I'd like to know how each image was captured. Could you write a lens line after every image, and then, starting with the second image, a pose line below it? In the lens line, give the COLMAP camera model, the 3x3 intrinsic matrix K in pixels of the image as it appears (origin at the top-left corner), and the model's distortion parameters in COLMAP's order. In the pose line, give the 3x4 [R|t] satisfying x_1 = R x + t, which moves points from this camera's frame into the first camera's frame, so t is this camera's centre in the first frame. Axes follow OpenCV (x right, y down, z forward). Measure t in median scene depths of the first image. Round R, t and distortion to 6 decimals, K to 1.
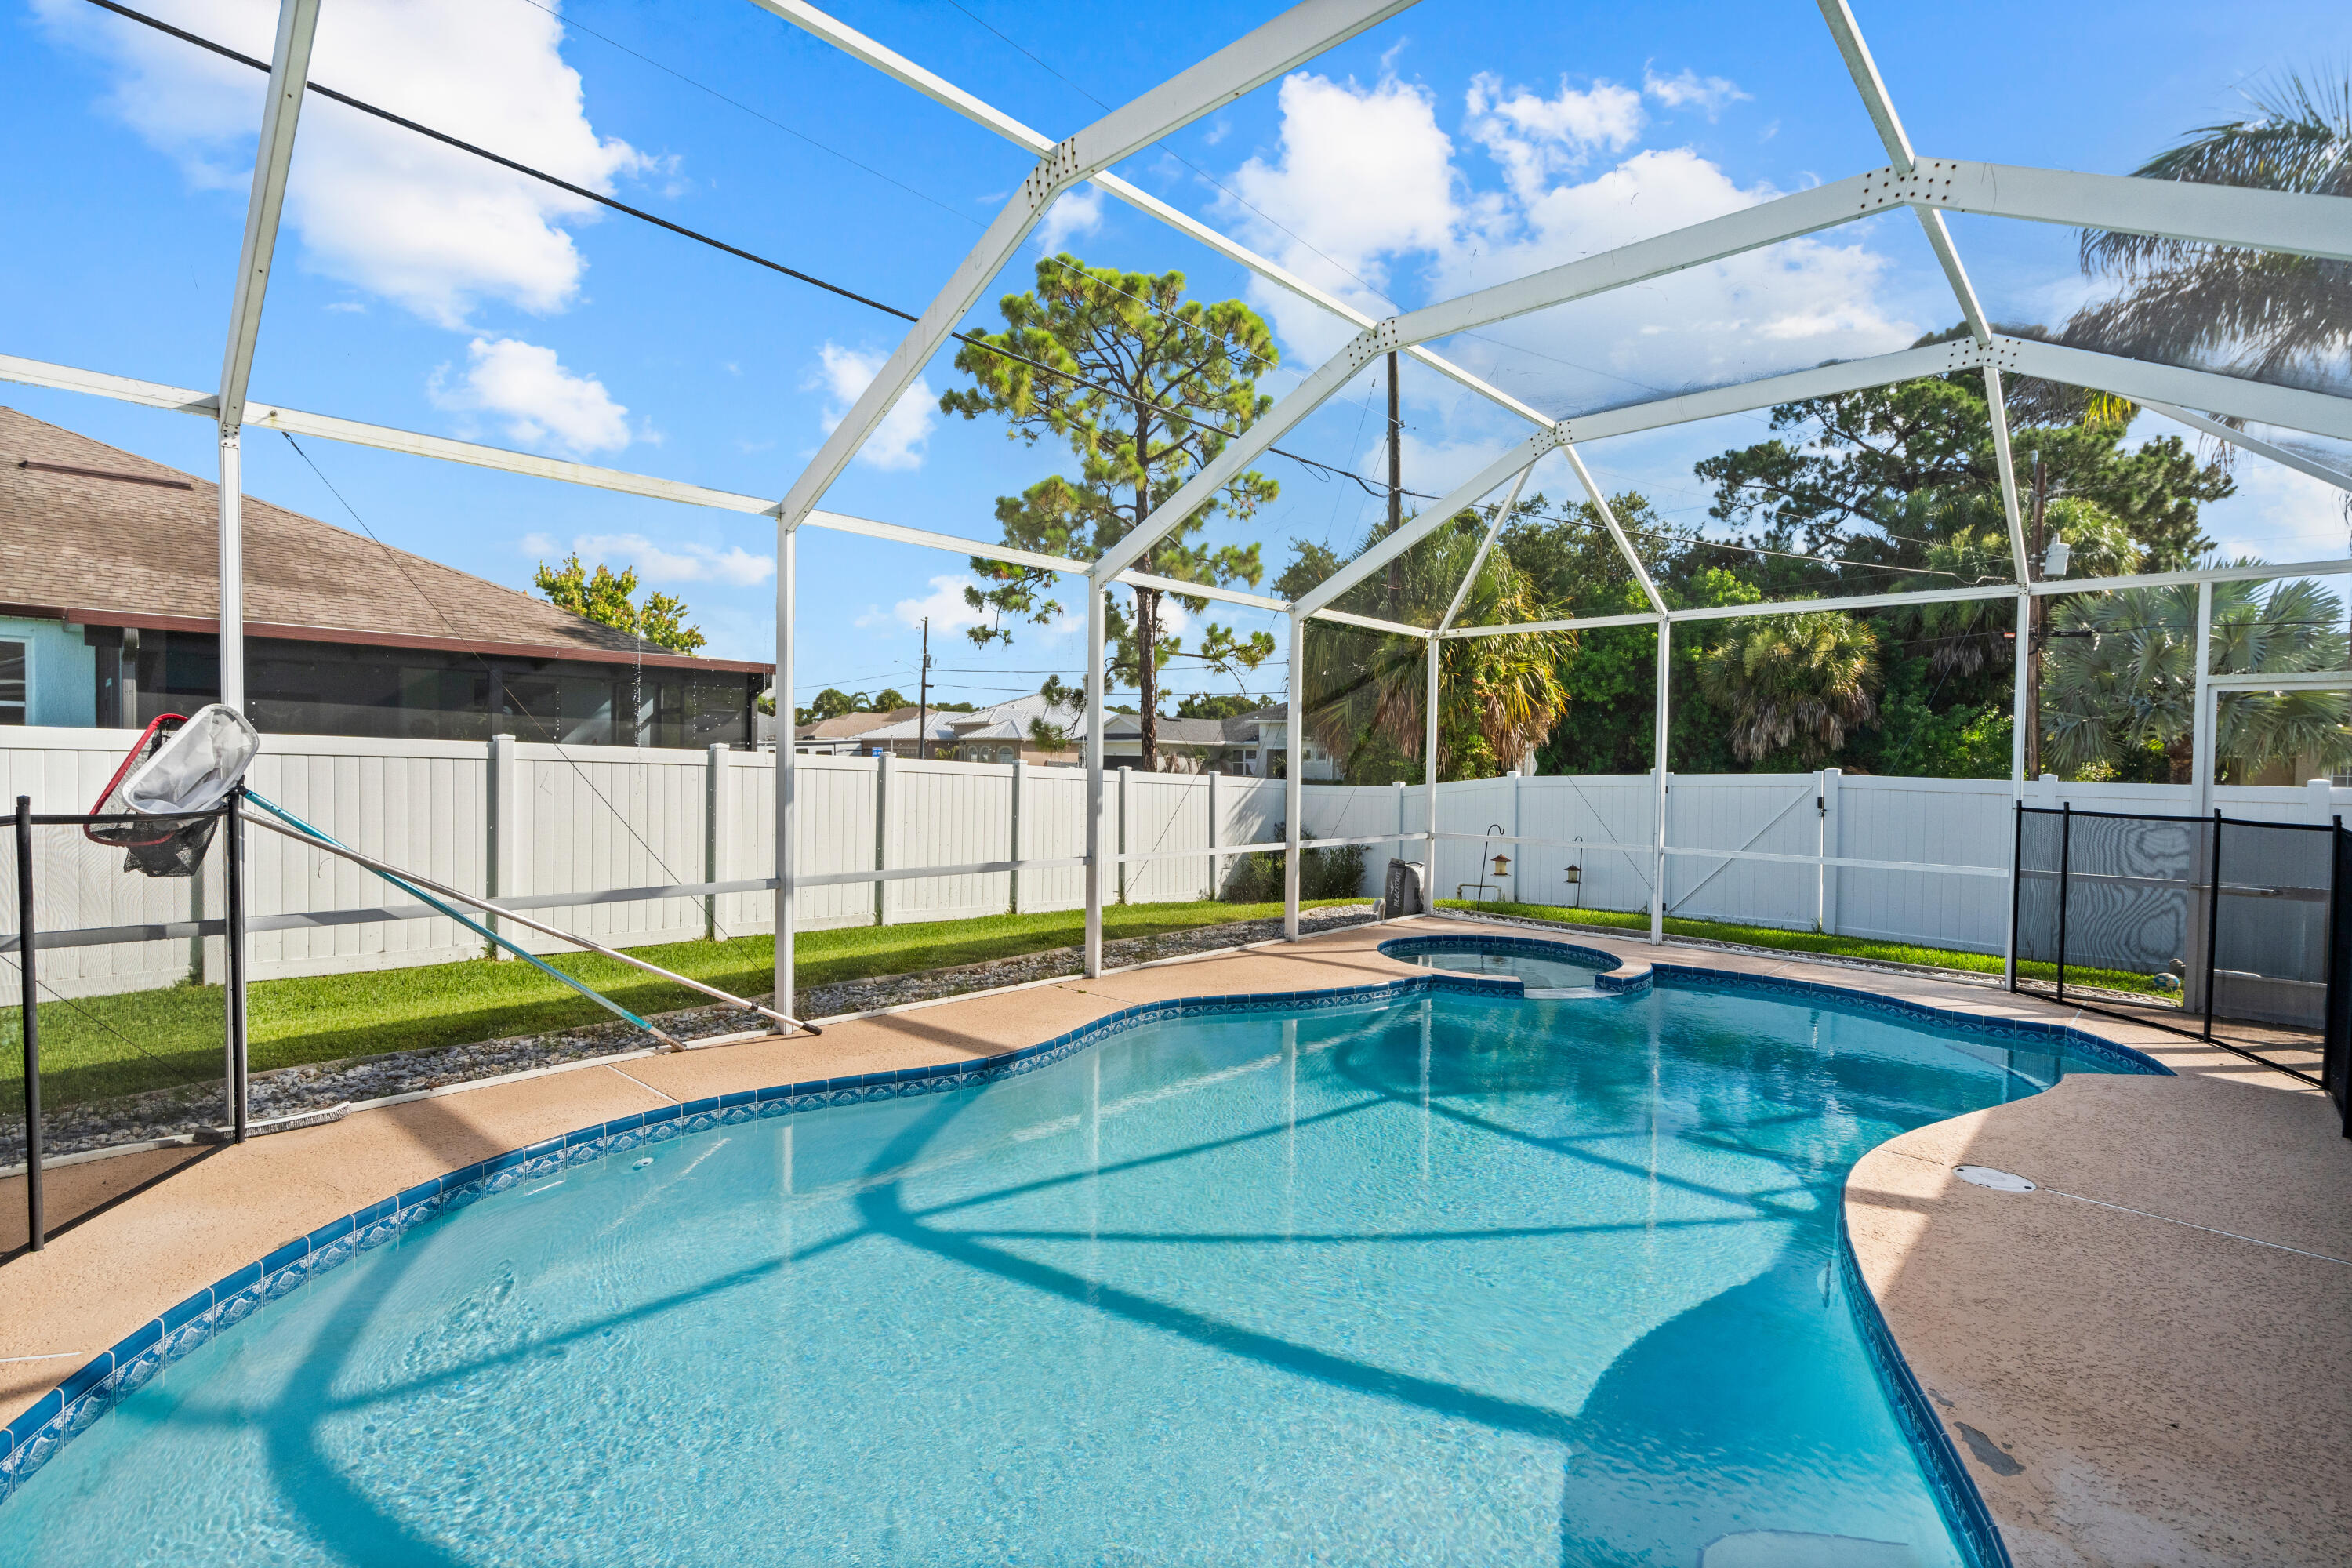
lens RADIAL K [[1081.8, 0, 1173.4], [0, 1081.8, 774.6], [0, 0, 1]] dist [-0.008294, -0.000005]
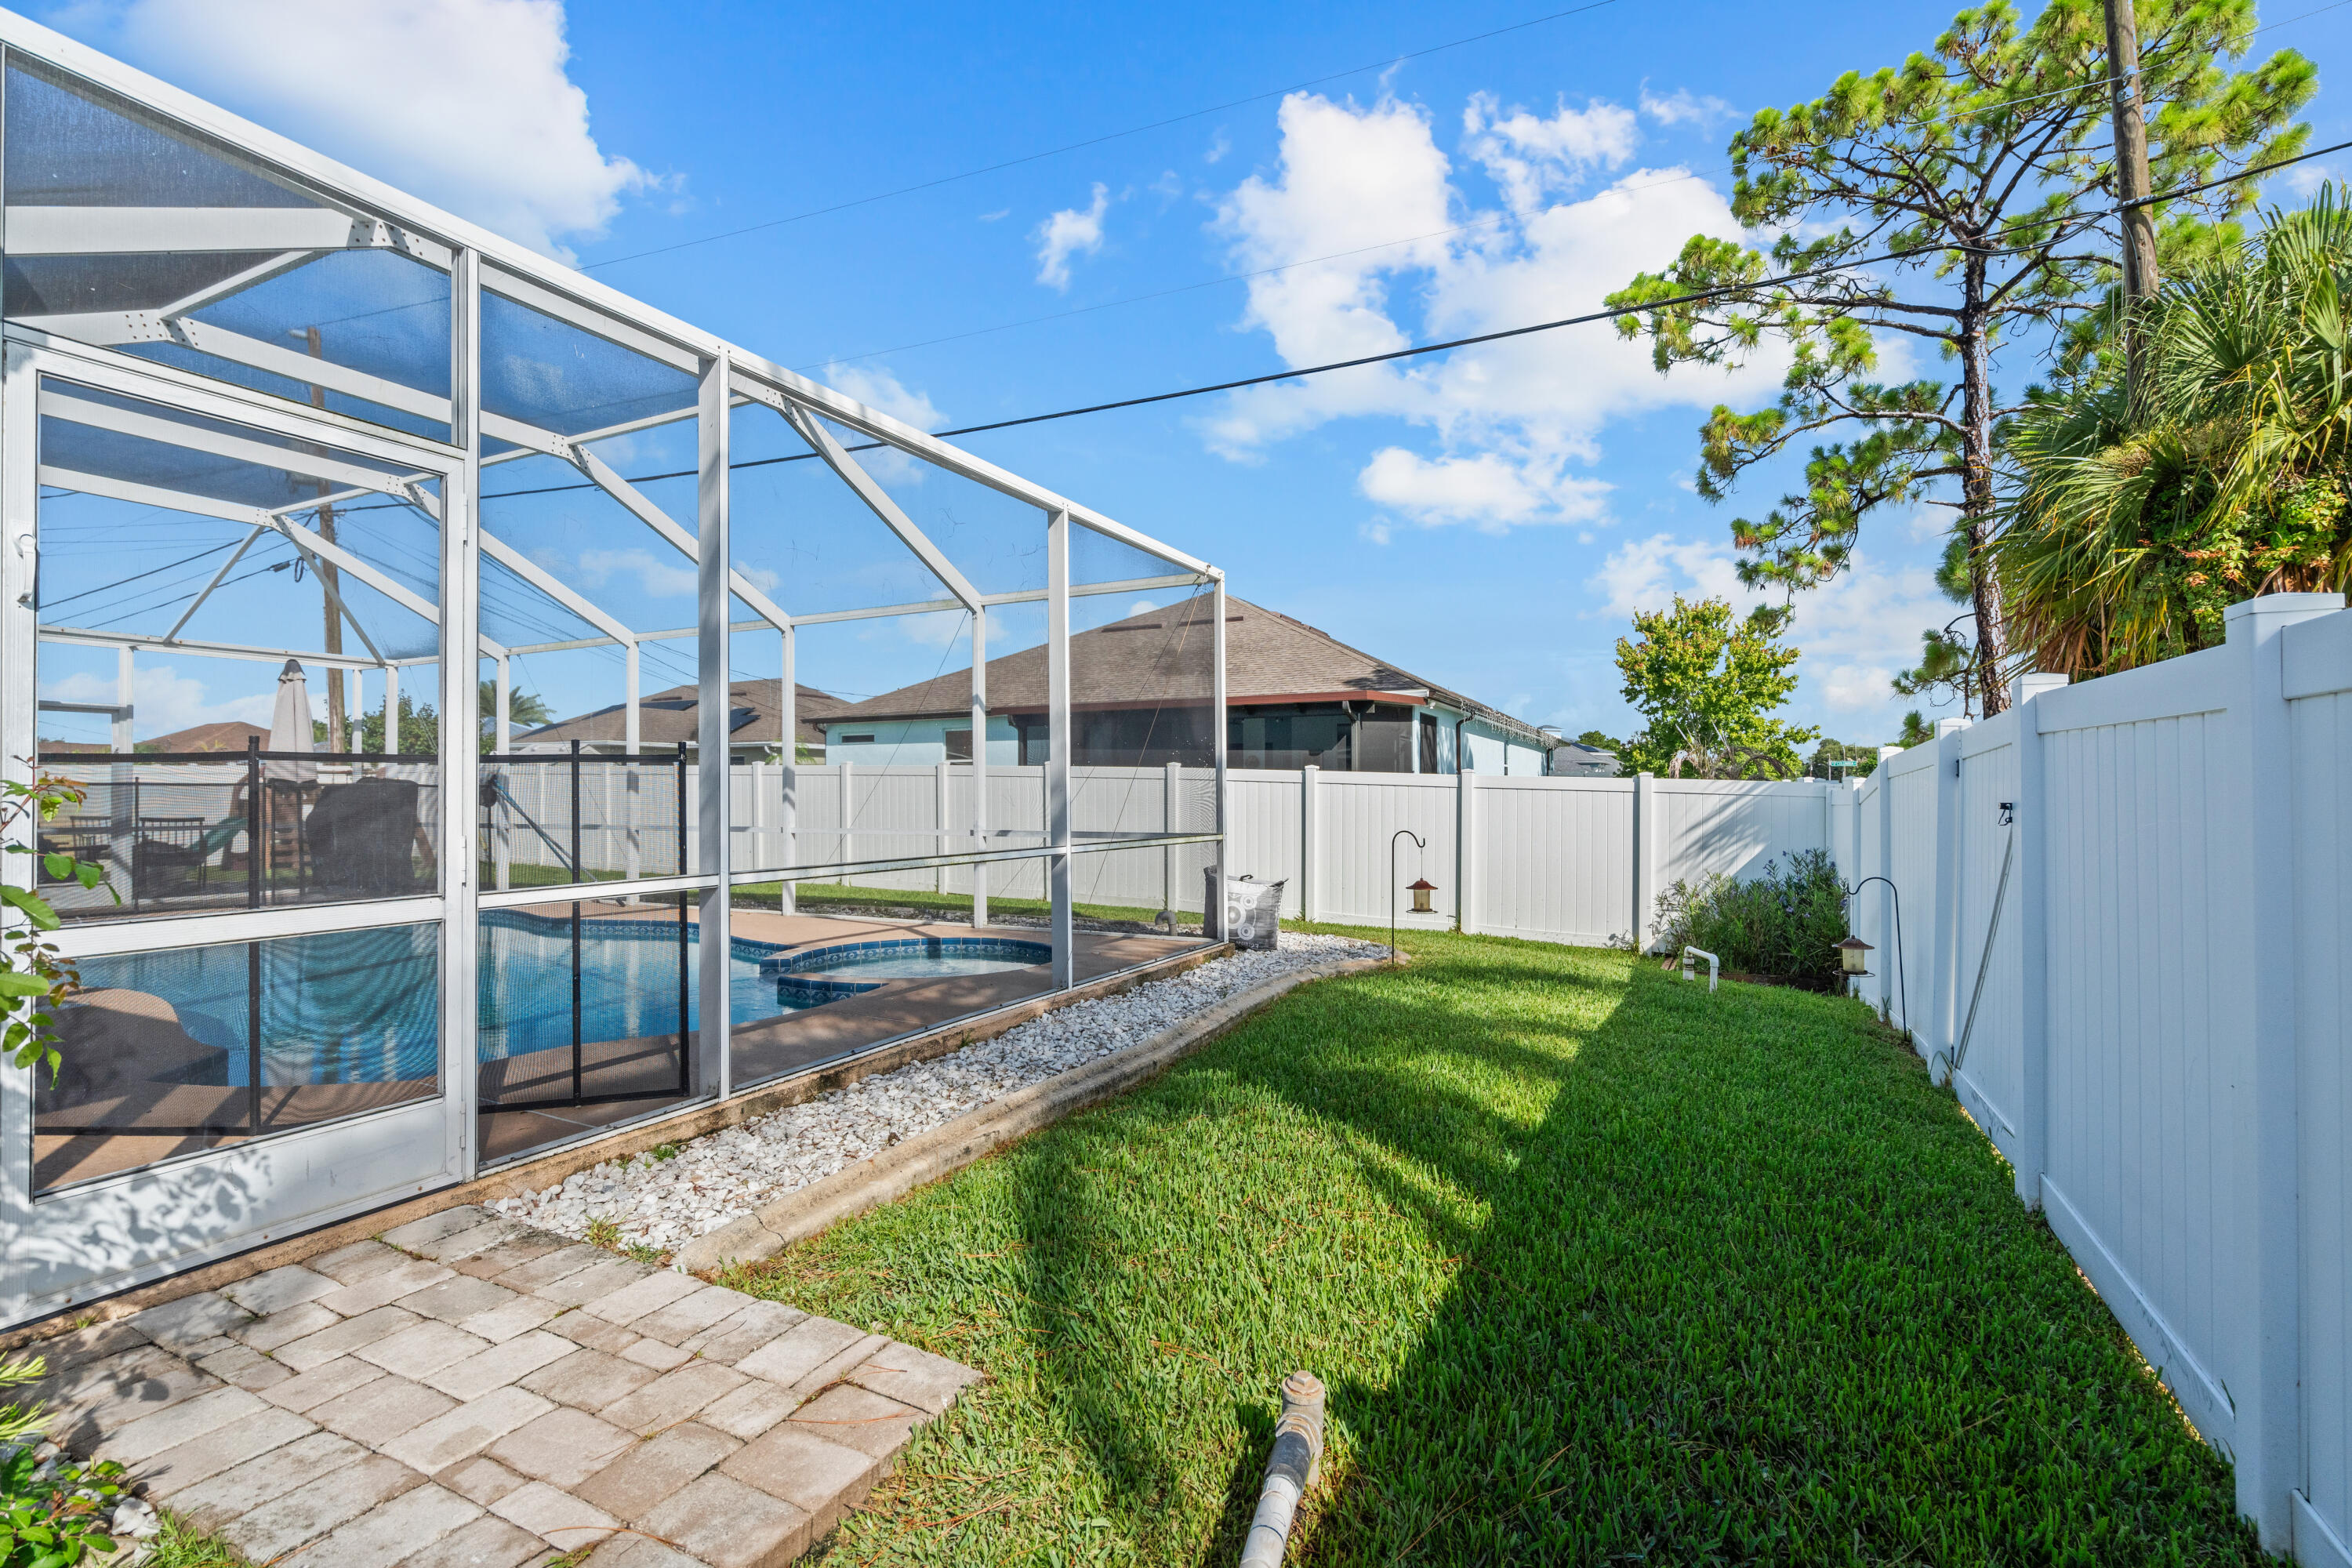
lens RADIAL K [[1081.8, 0, 1173.4], [0, 1081.8, 788.3], [0, 0, 1]] dist [-0.008294, -0.000005]
pose [[0.263815, -0.021184, -0.964341, 0.666807], [-0.011071, 0.999626, -0.024988, 0.028487], [0.964510, 0.017268, 0.263482, 0.522357]]
